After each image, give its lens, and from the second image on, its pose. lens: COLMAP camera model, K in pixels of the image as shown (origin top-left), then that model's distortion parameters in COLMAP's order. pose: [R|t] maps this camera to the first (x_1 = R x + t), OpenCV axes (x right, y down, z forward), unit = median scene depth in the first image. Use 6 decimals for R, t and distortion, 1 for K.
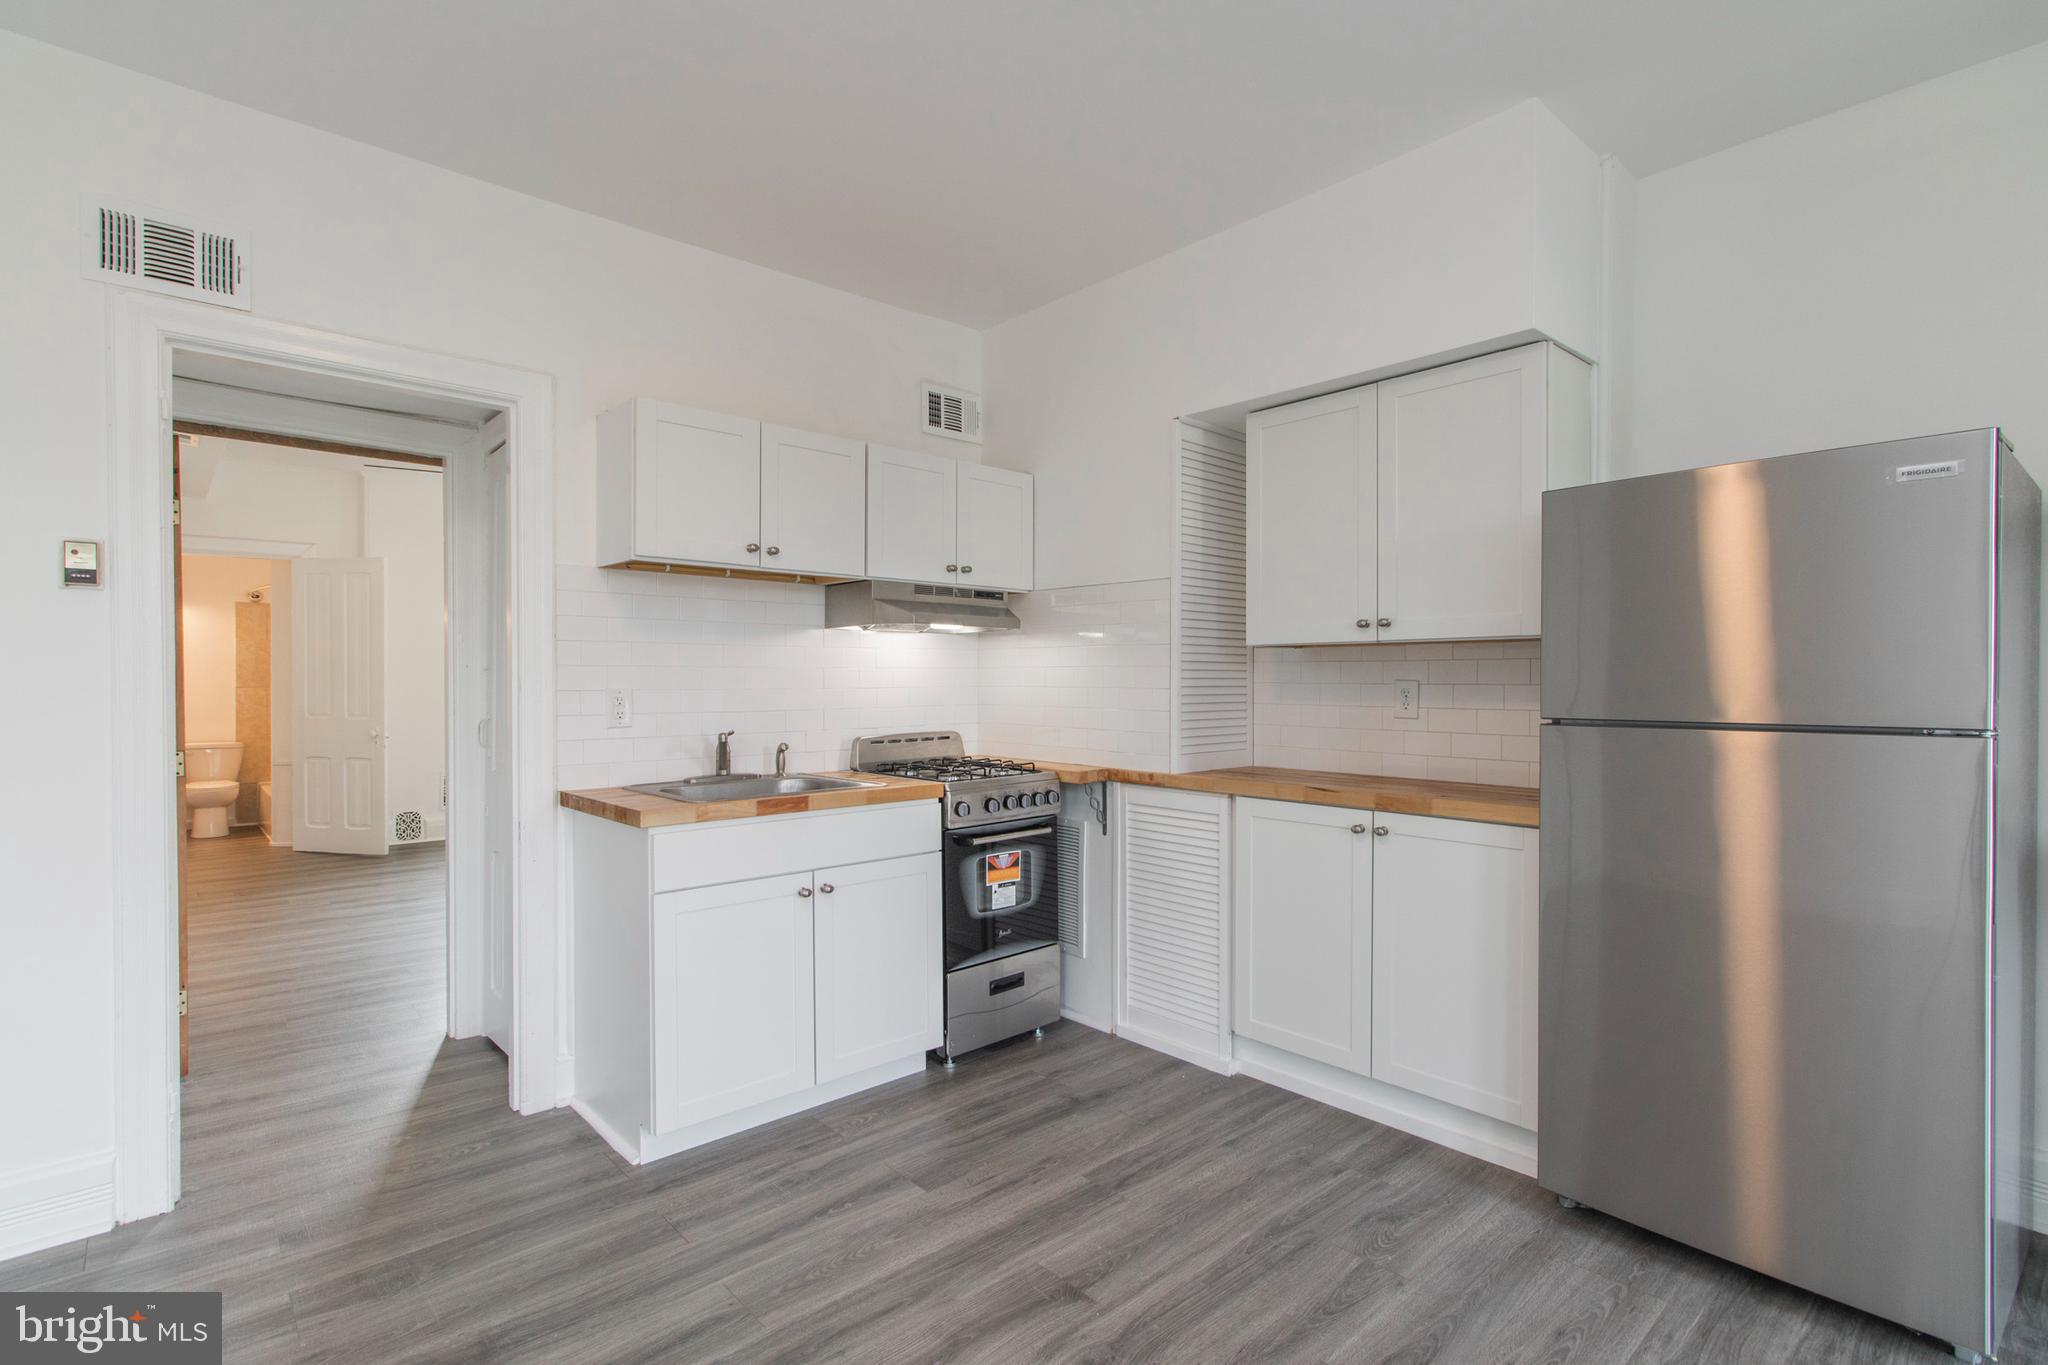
lens RADIAL K [[935.4, 0, 985.4], [0, 935.4, 689.2], [0, 0, 1]] dist [-0.000299, 0.000159]
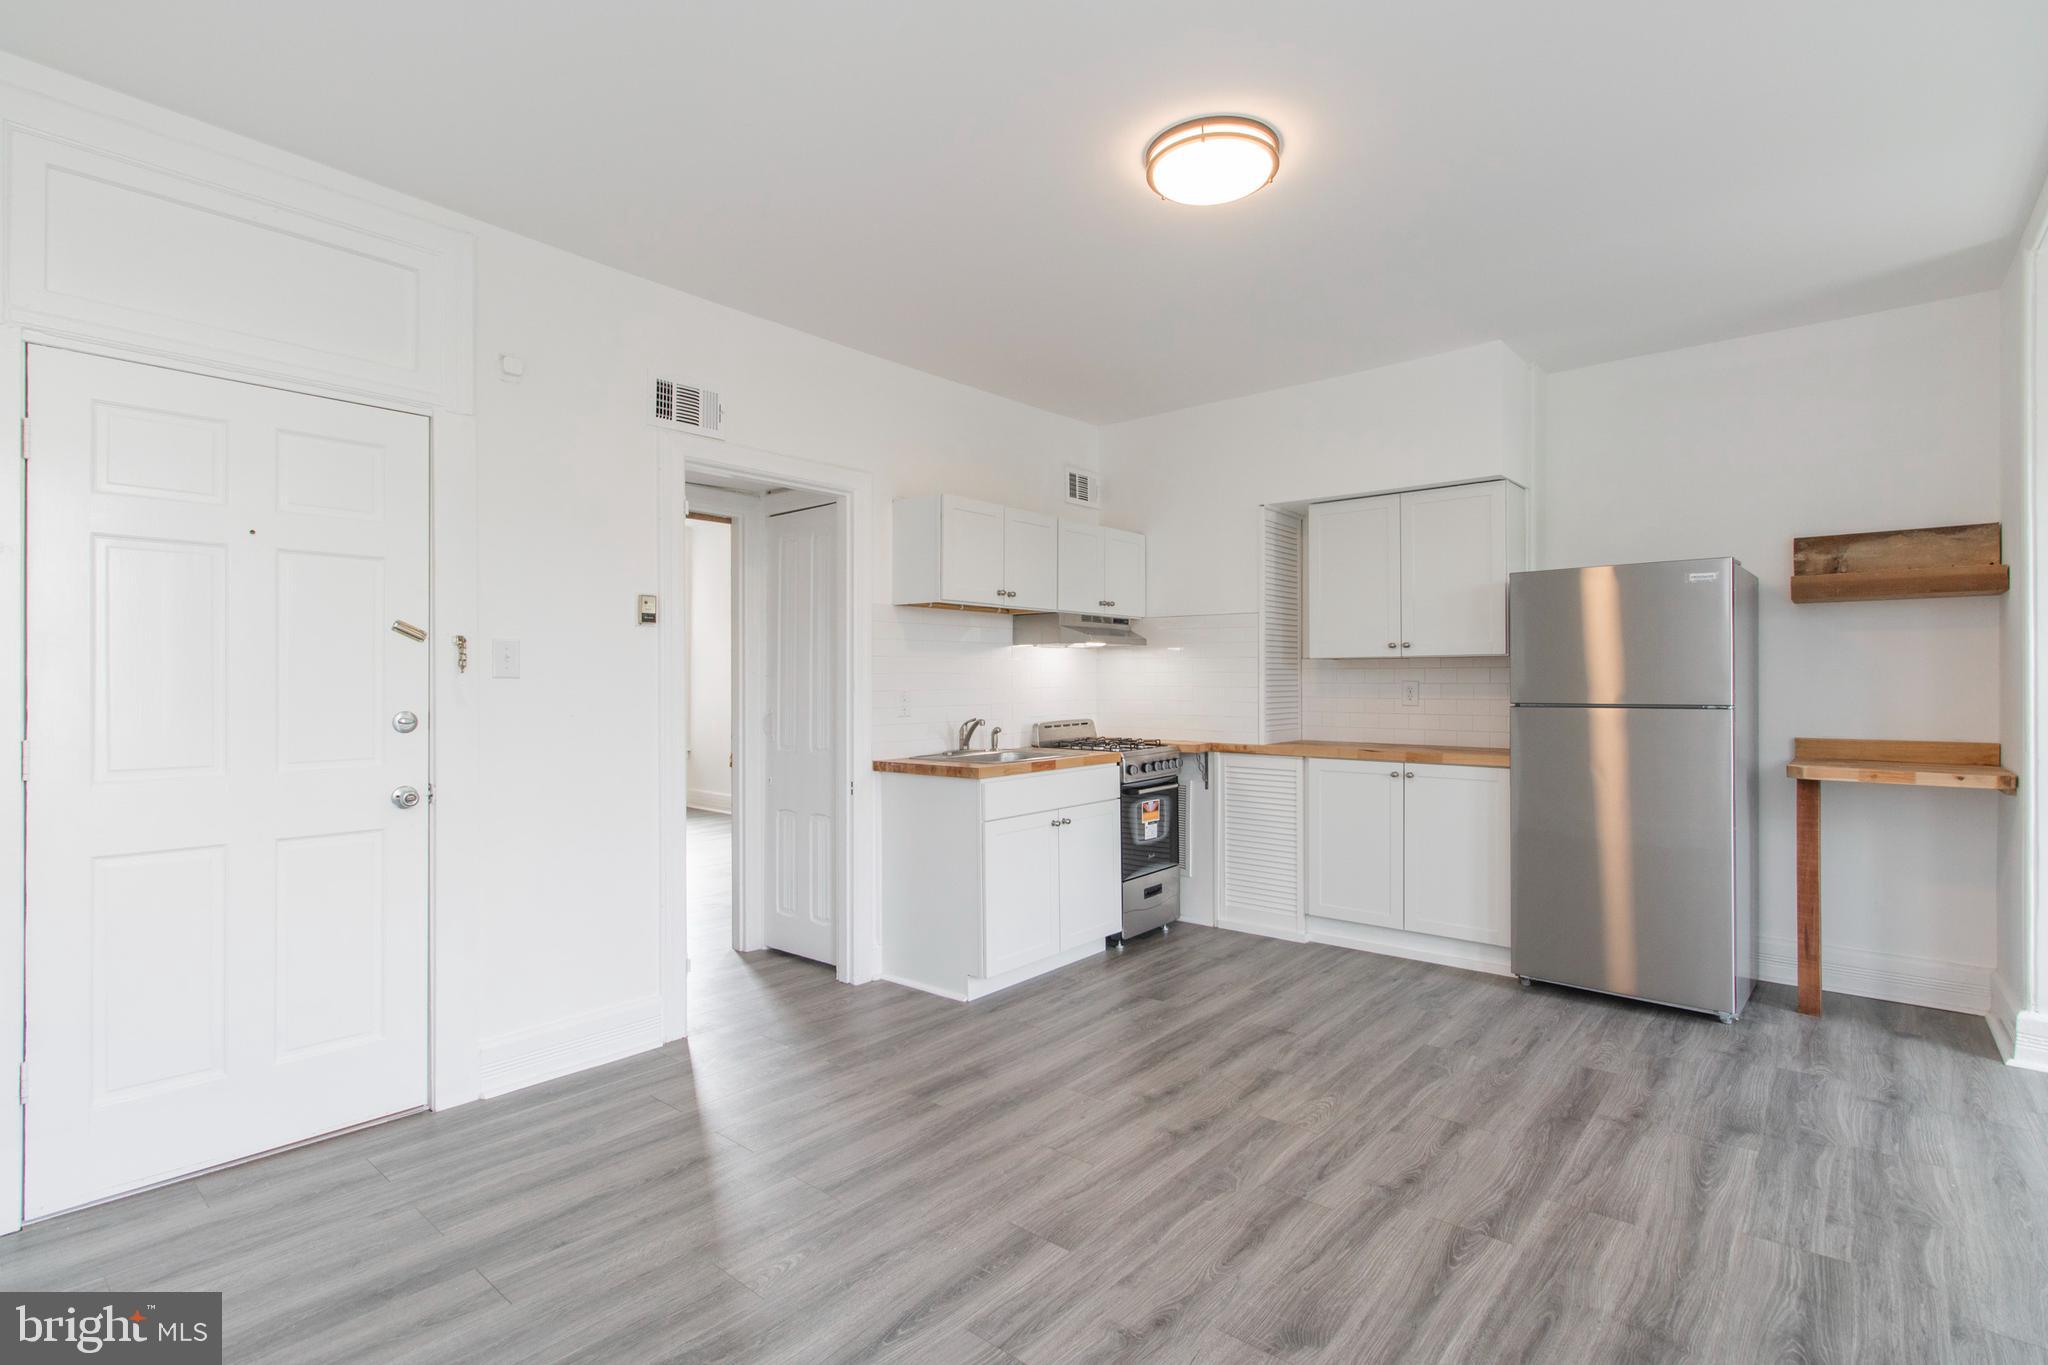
lens RADIAL K [[895.8, 0, 1049.8], [0, 895.8, 679.2], [0, 0, 1]] dist [-0.000440, 0.000043]
pose [[0.988809, -0.003815, 0.149140, -0.368396], [0.005294, 0.999941, -0.009522, -0.001782], [-0.149095, 0.010205, 0.988770, -0.382115]]
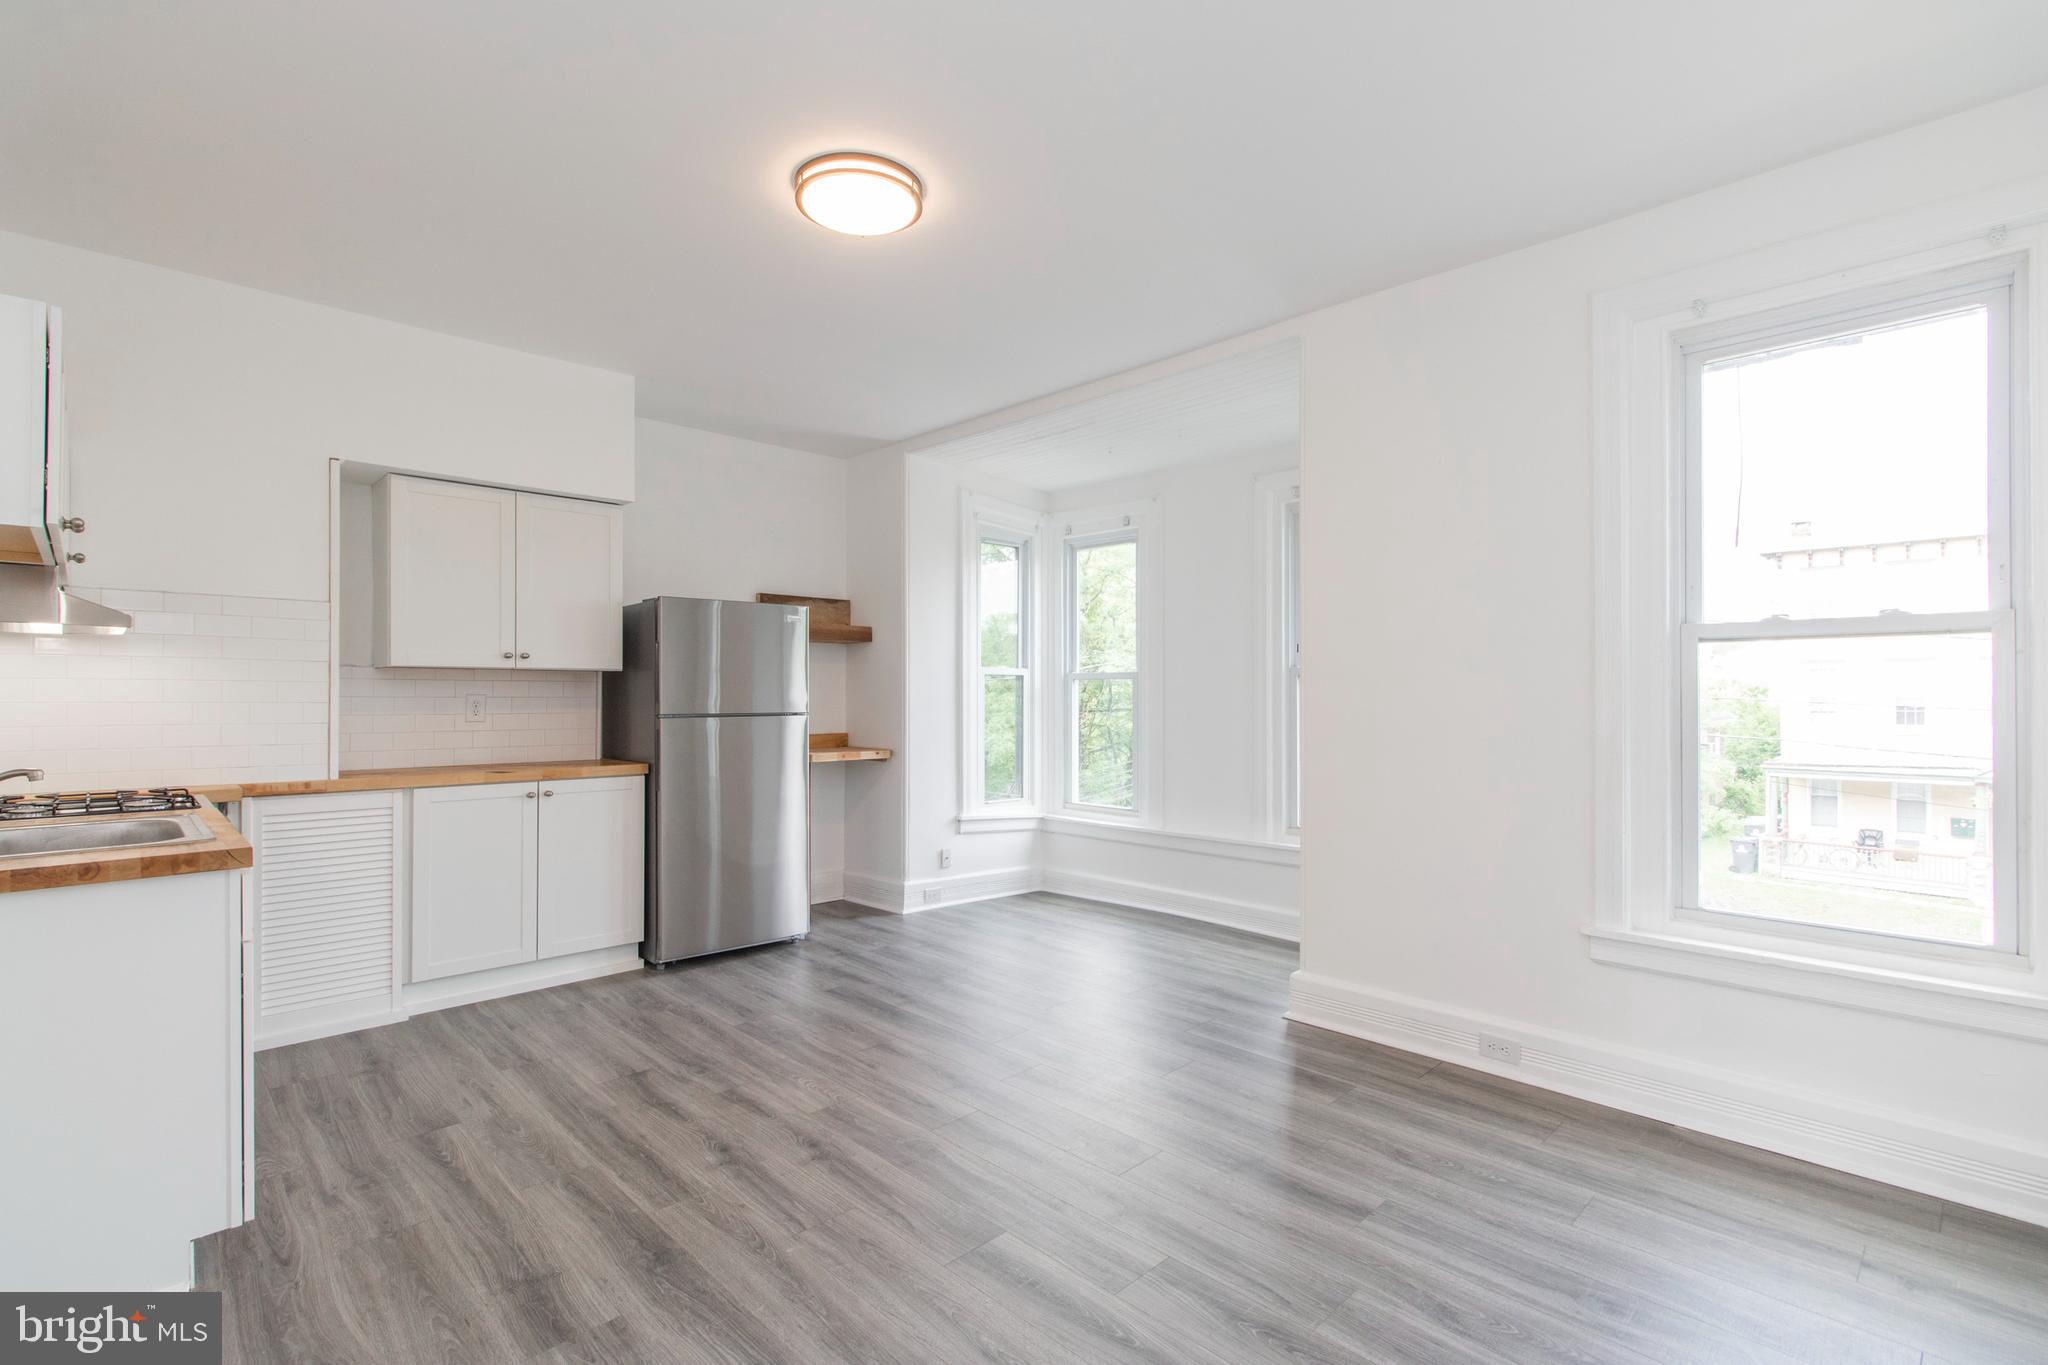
lens RADIAL K [[936.9, 0, 959.0], [0, 936.9, 689.1], [0, 0, 1]] dist [0.003158, 0.000309]
pose [[0.029514, 0.003947, 0.999557, -0.955105], [0.008075, 0.999959, -0.004187, -0.006364], [-0.999532, 0.008195, 0.029481, 0.245957]]
